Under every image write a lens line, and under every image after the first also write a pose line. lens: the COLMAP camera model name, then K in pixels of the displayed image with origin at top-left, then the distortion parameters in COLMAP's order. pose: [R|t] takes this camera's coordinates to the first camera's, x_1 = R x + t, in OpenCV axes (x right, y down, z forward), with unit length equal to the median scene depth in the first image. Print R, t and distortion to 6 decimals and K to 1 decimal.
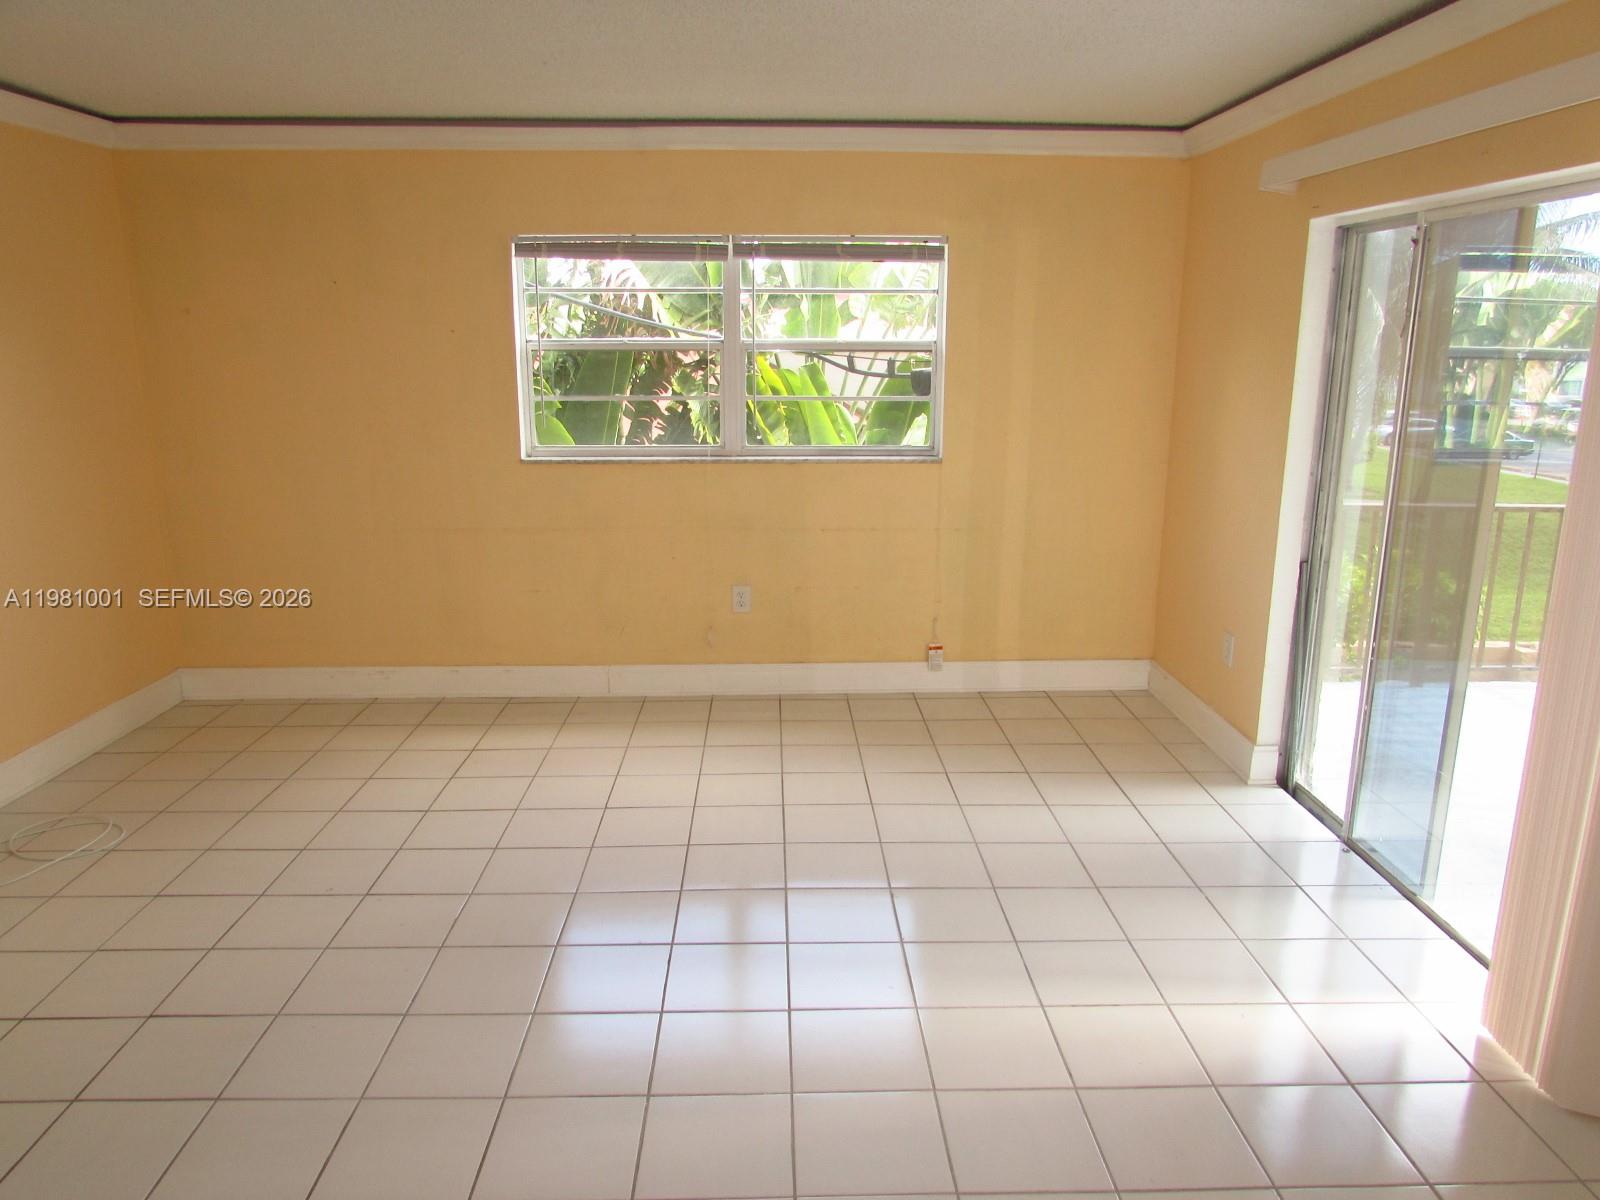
lens RADIAL K [[1131.7, 0, 810.7], [0, 1131.7, 595.8], [0, 0, 1]] dist [-0.040091, 0.017550]
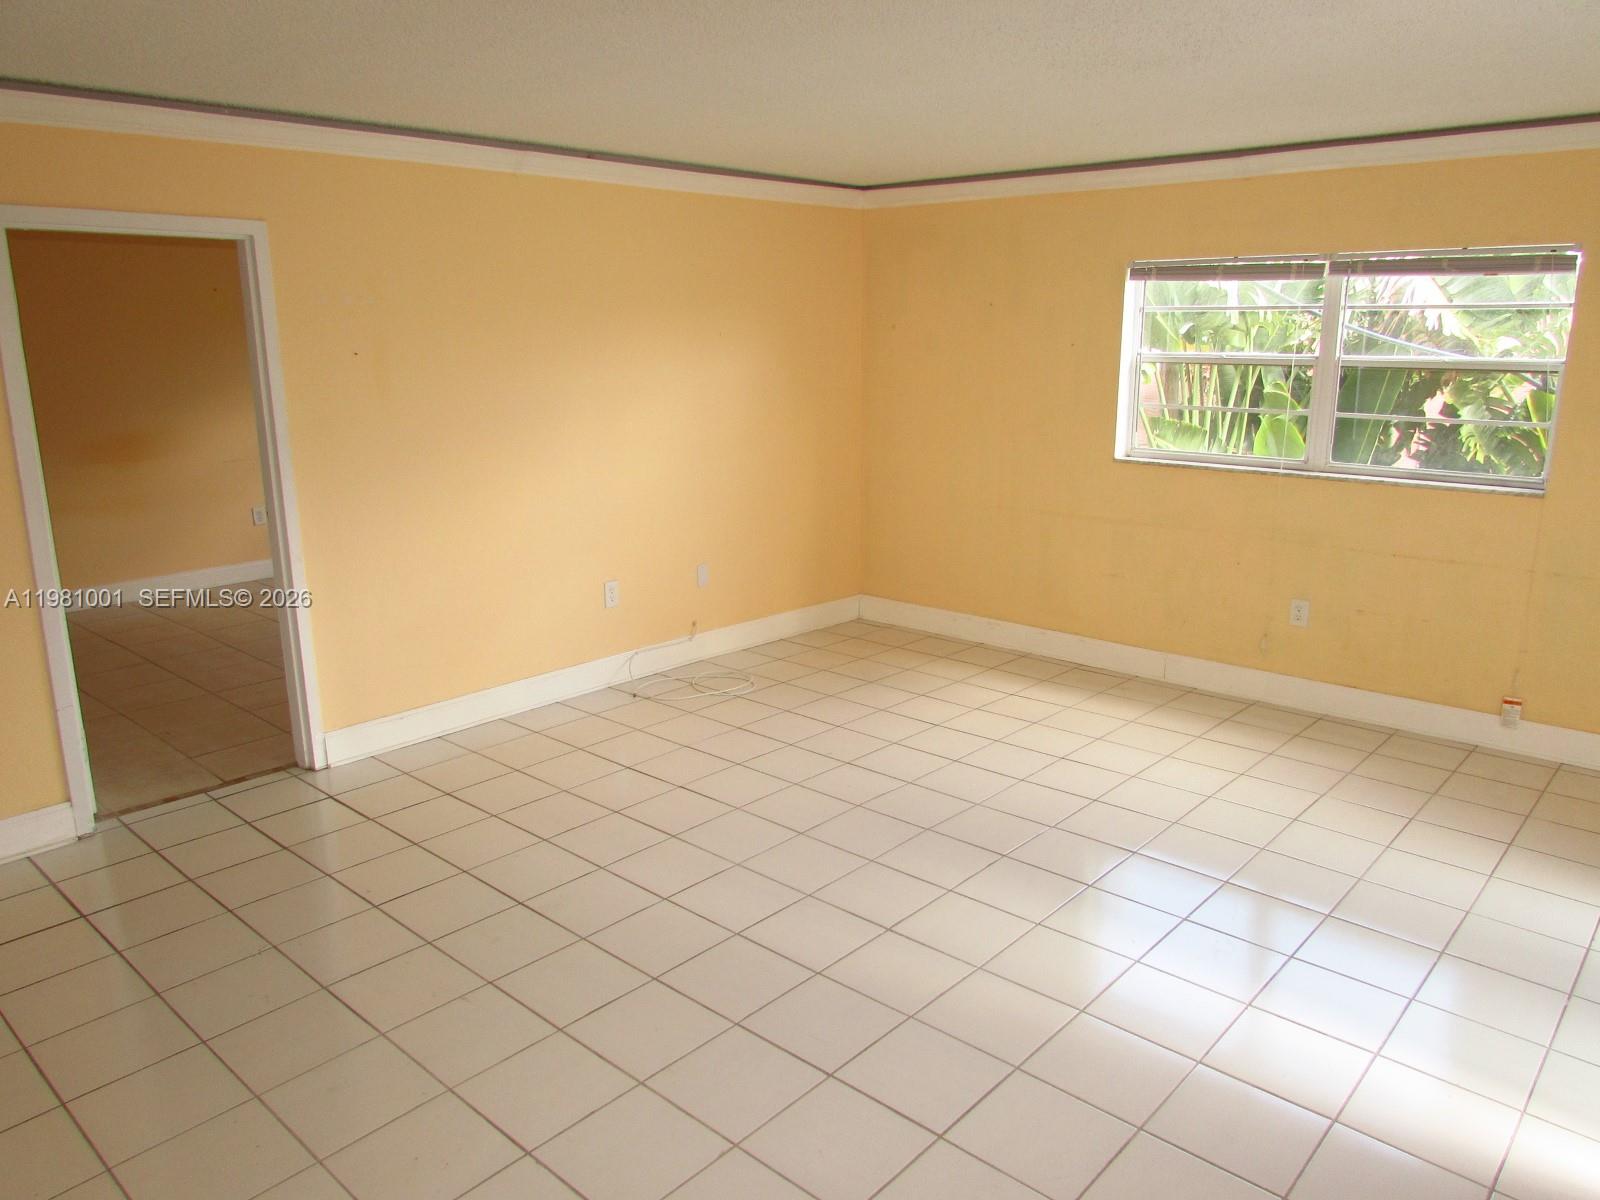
lens RADIAL K [[1131.7, 0, 805.0], [0, 1131.7, 591.5], [0, 0, 1]] dist [-0.040091, 0.017550]
pose [[0.723128, 0.151866, -0.673812, 0.302564], [-0.152455, 0.986563, 0.058742, -0.007616], [0.673679, 0.060248, 0.736564, -0.037491]]
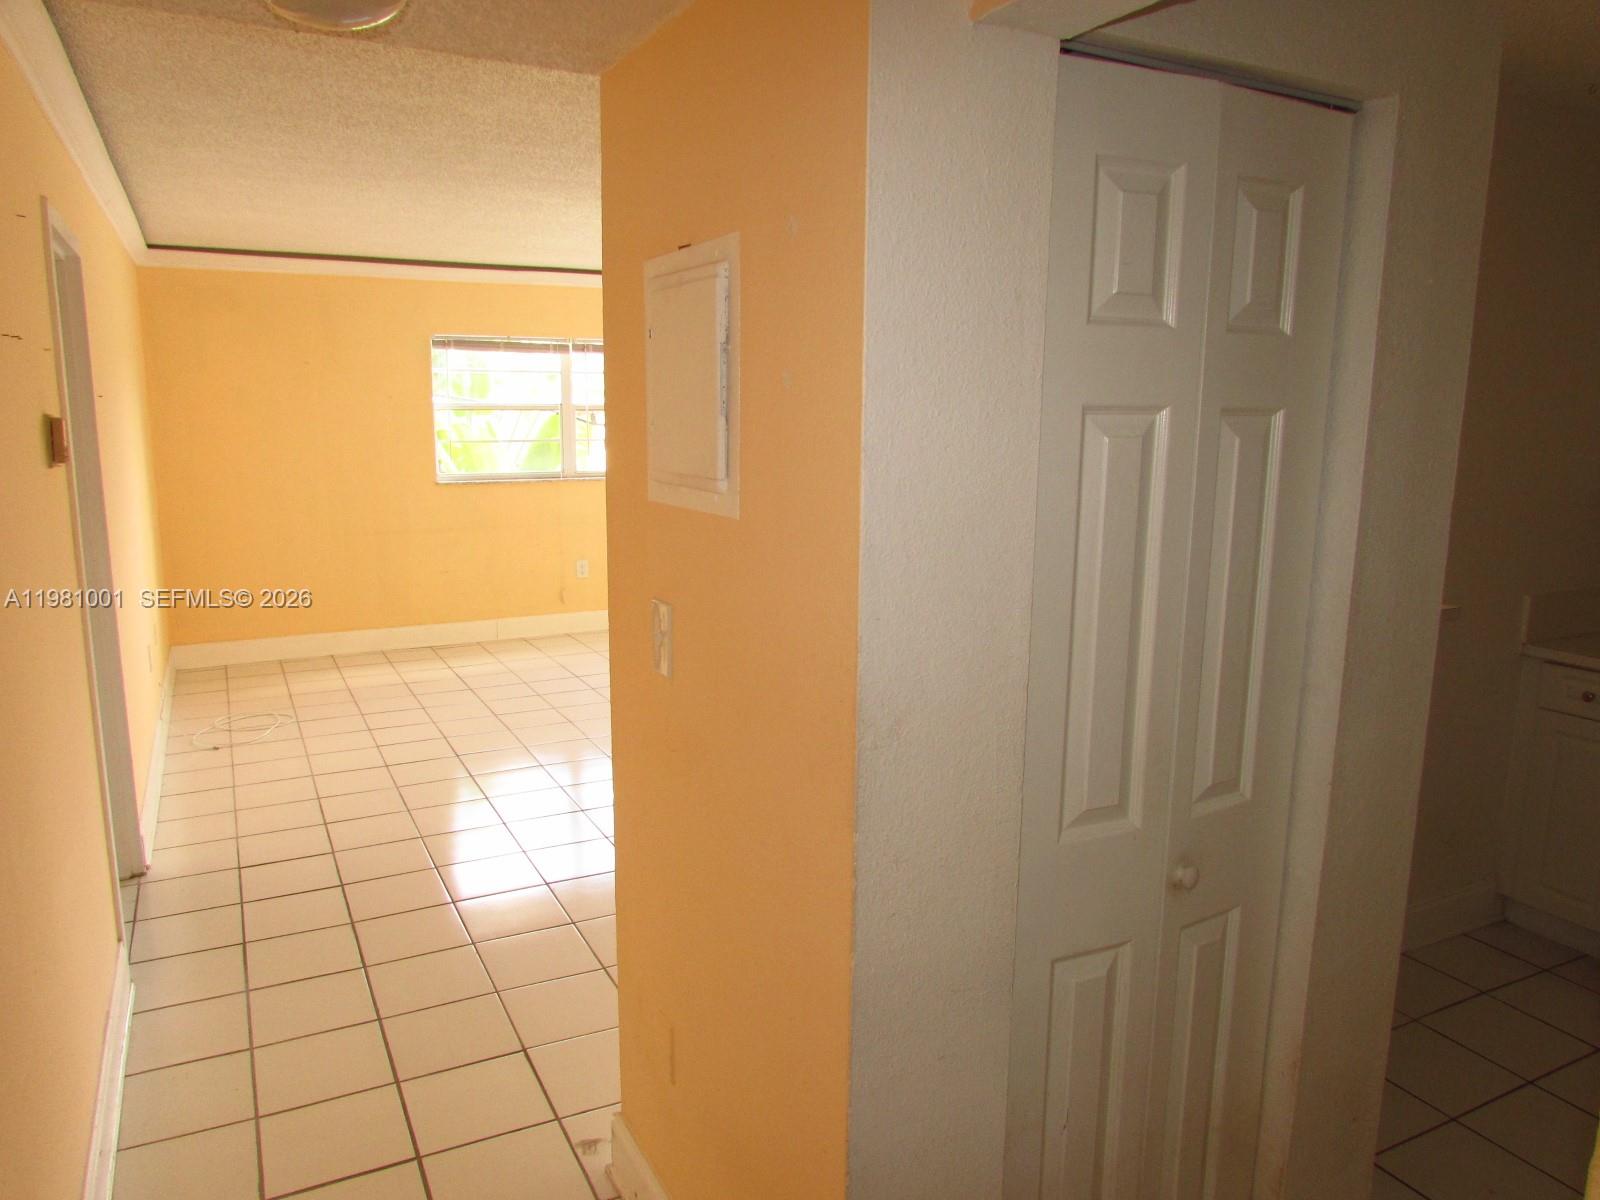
lens RADIAL K [[1131.7, 0, 805.6], [0, 1131.7, 594.2], [0, 0, 1]] dist [-0.040091, 0.017550]
pose [[0.898909, -0.070263, 0.432465, -0.472772], [0.093570, 0.995072, -0.032822, 0.120226], [-0.428028, 0.069970, 0.901053, -0.538387]]
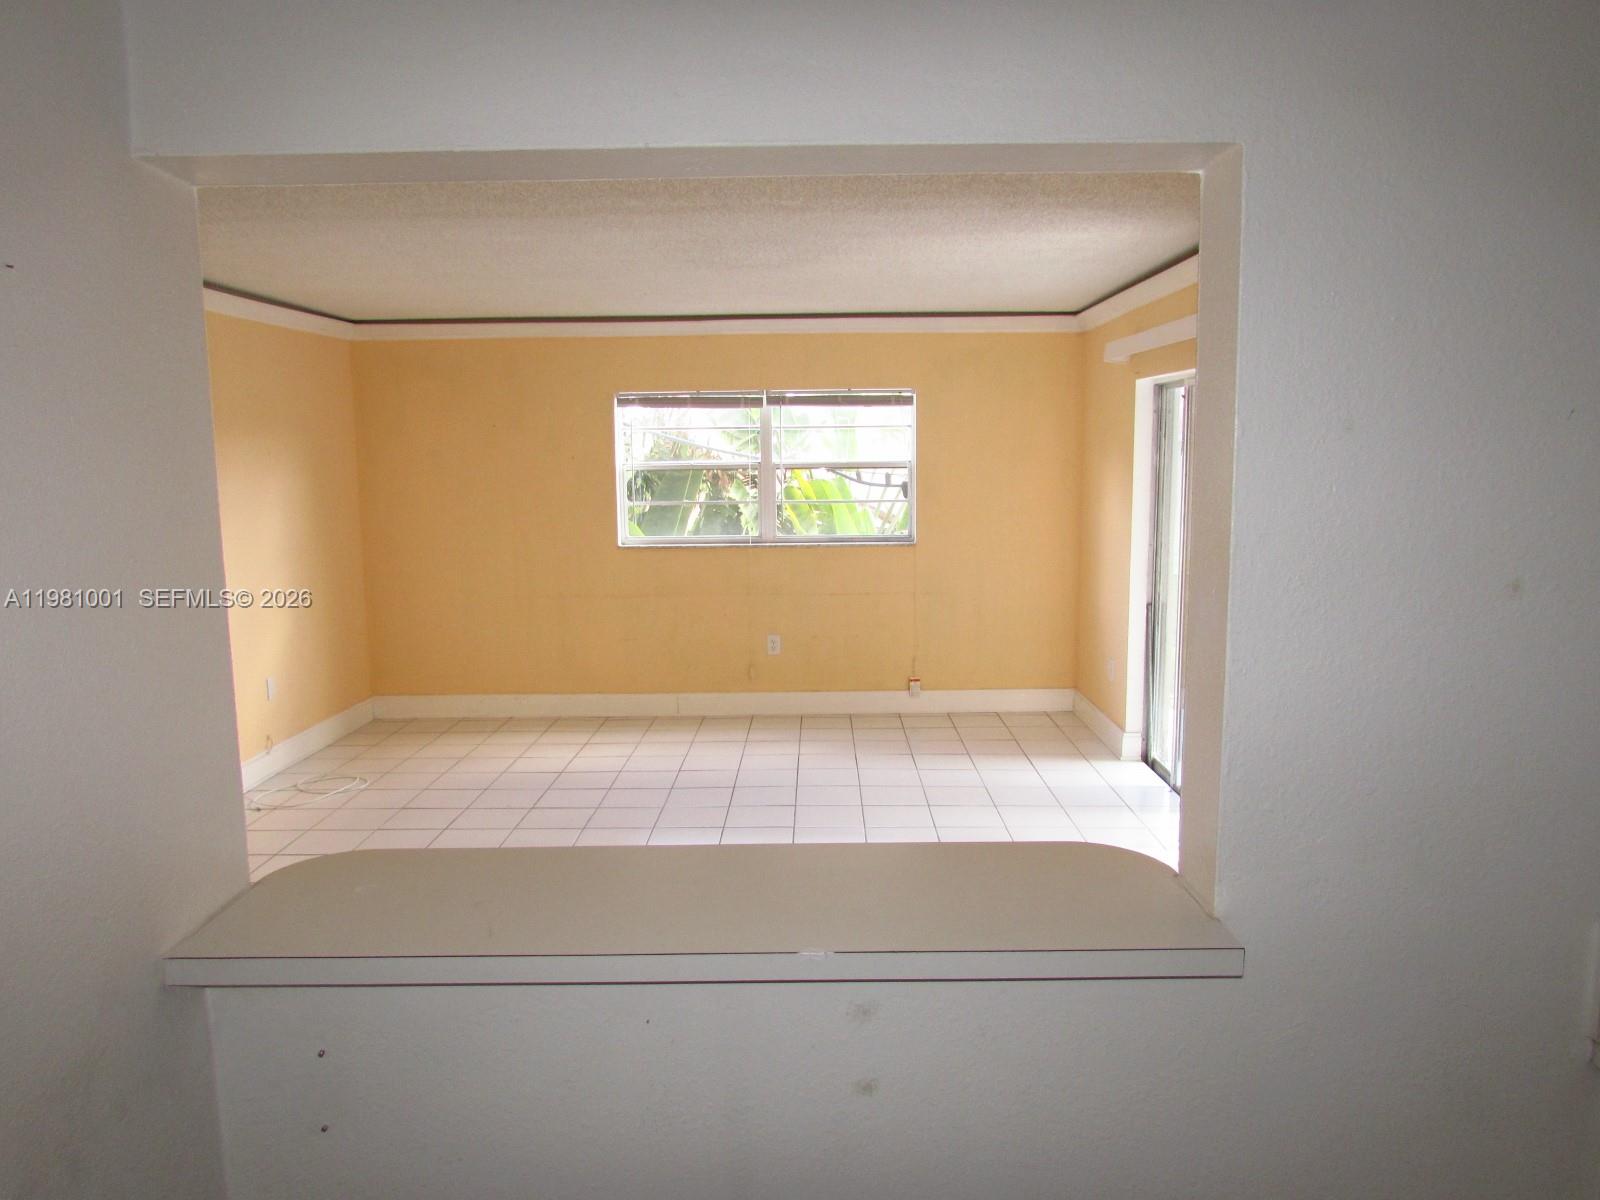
lens RADIAL K [[1131.7, 0, 813.4], [0, 1131.7, 592.5], [0, 0, 1]] dist [-0.040091, 0.017550]
pose [[0.999084, -0.008827, -0.041864, 0.048346], [0.004531, 0.994812, -0.101627, 0.083447], [0.042544, 0.101345, 0.993941, -0.401892]]
